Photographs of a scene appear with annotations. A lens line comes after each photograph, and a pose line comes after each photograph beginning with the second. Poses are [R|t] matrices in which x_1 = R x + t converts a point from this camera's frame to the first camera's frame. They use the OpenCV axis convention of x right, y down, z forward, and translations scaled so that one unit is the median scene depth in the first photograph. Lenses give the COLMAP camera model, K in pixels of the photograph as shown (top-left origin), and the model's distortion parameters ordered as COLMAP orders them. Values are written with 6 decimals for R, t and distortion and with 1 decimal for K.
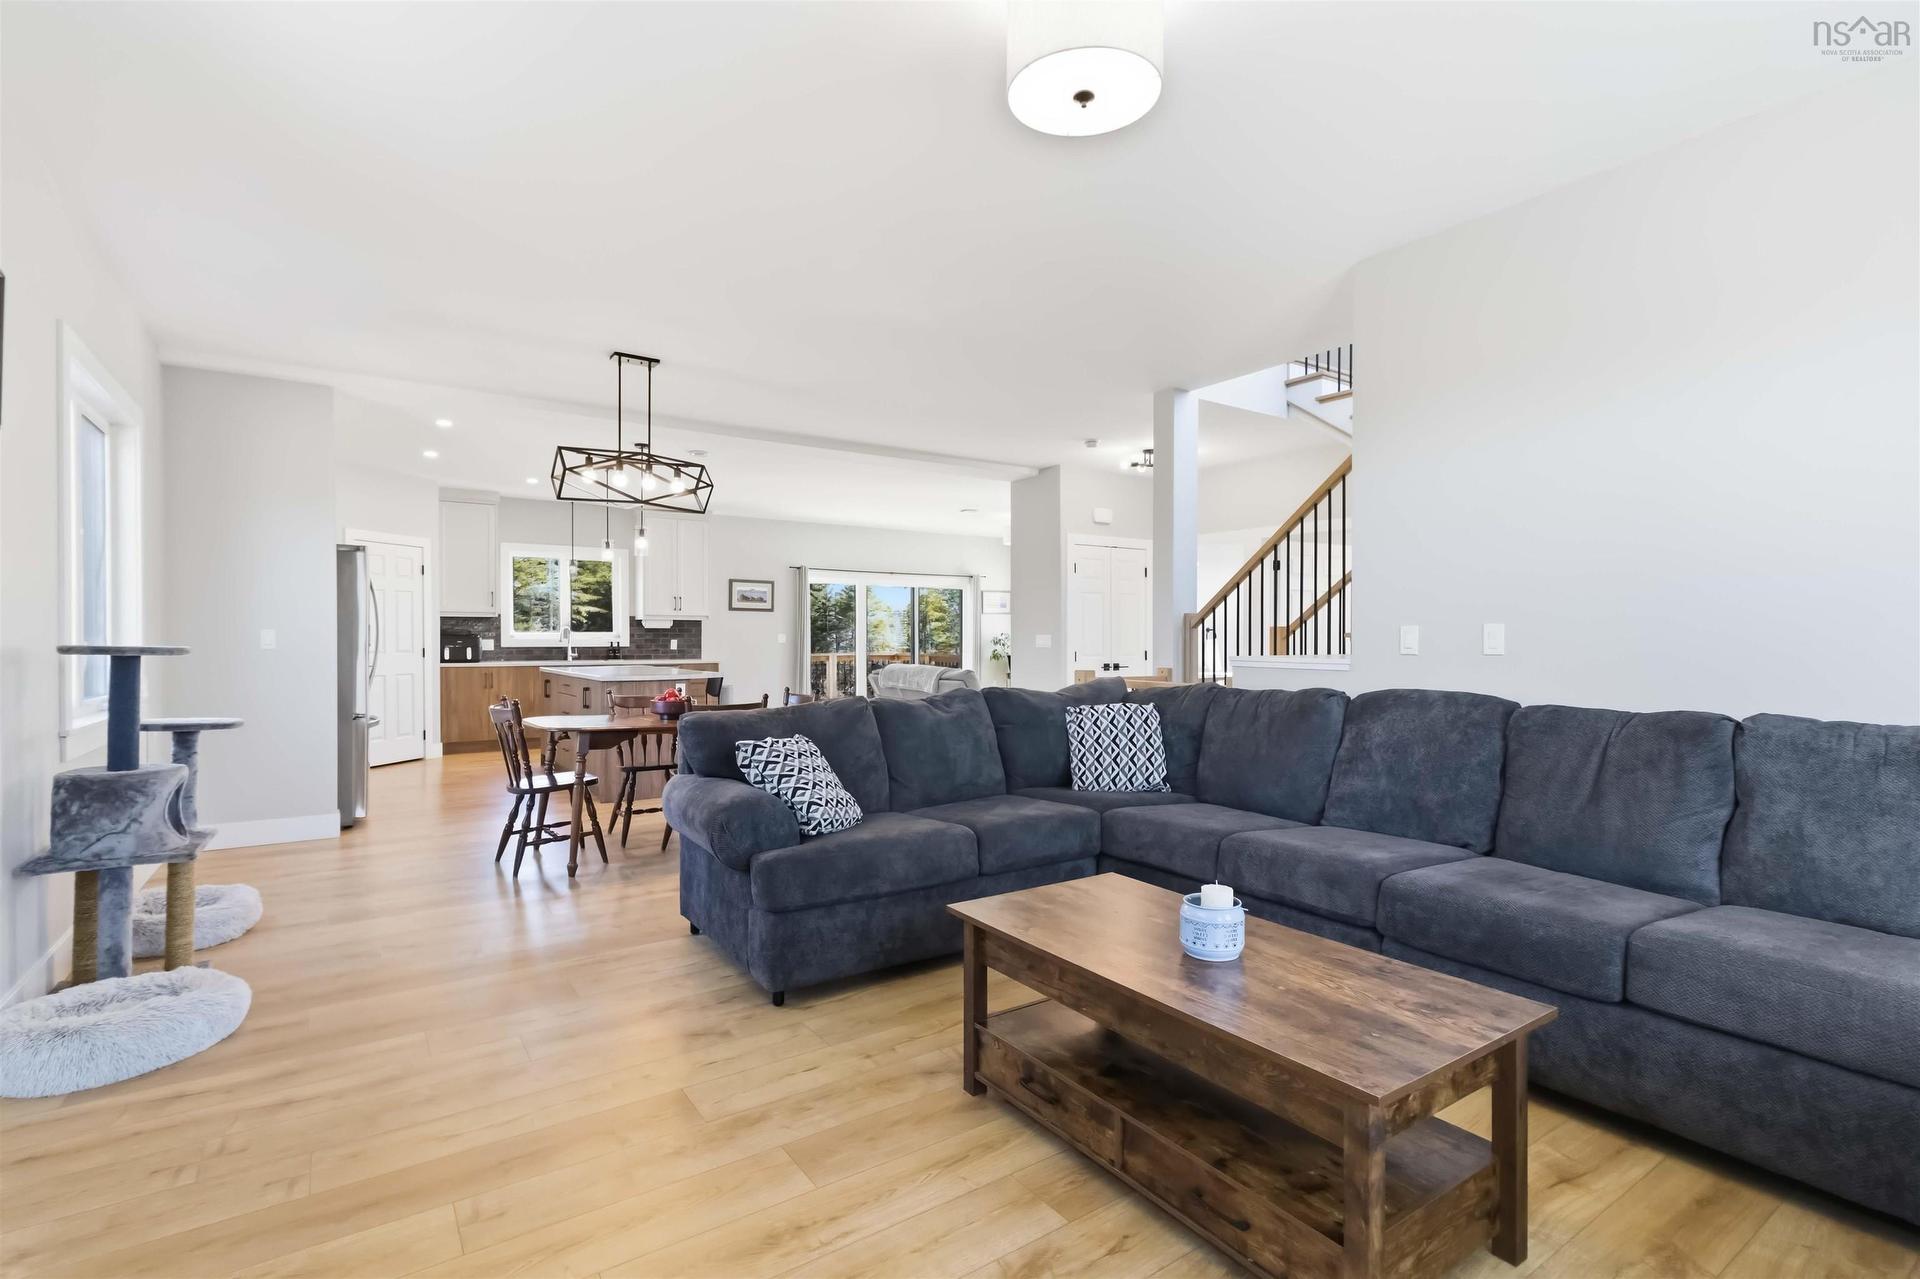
lens RADIAL K [[898.6, 0, 960.7], [0, 898.6, 636.8], [0, 0, 1]] dist [0.005081, 0.000641]
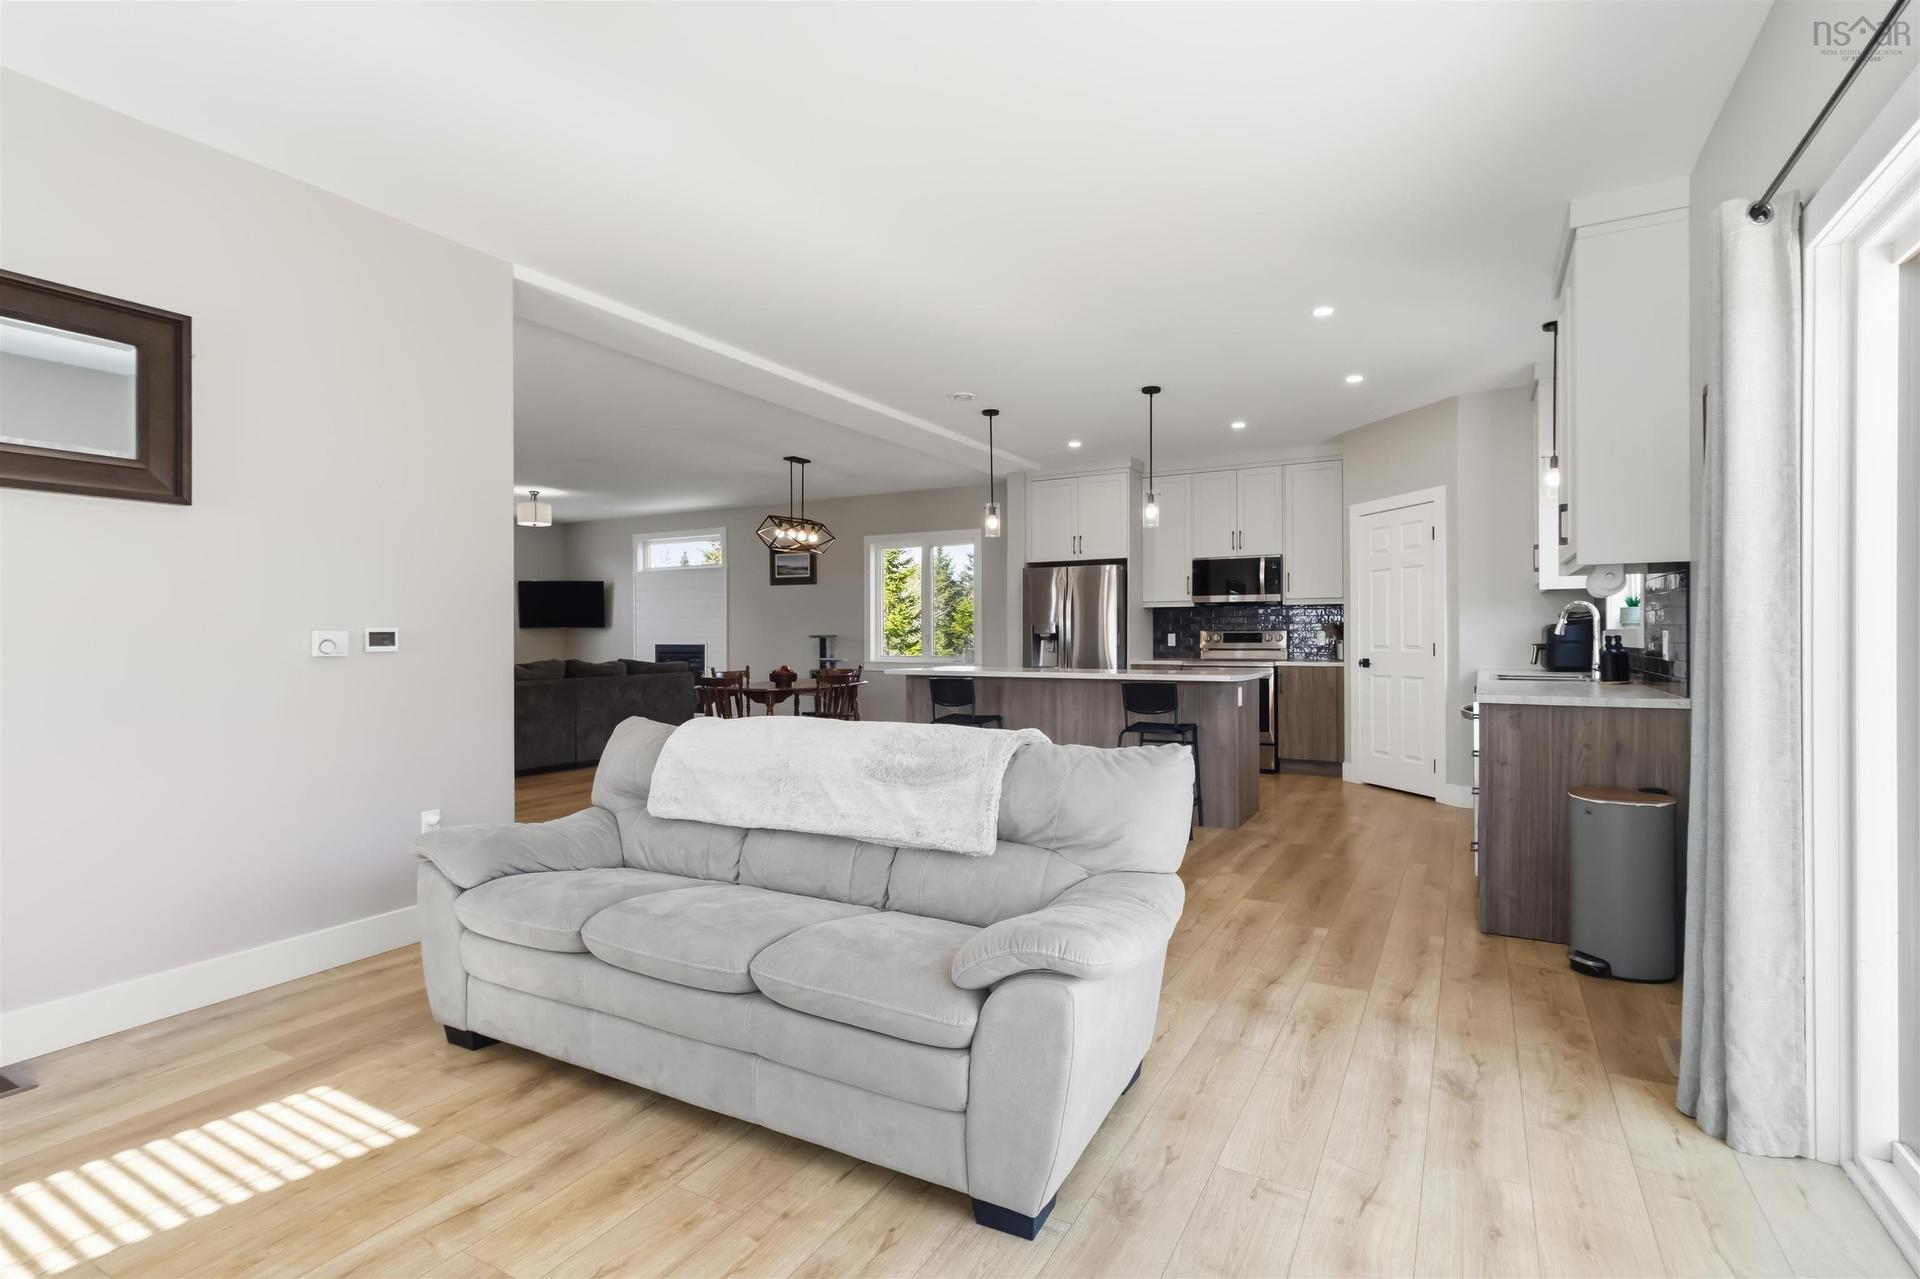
lens RADIAL K [[906.7, 0, 961.9], [0, 906.7, 634.1], [0, 0, 1]] dist [0.004157, 0.000435]
pose [[-0.898137, 0.002022, -0.439712, 0.043726], [0.003710, 0.999989, -0.002979, 0.004950], [0.439701, -0.004307, -0.898134, 1.263754]]
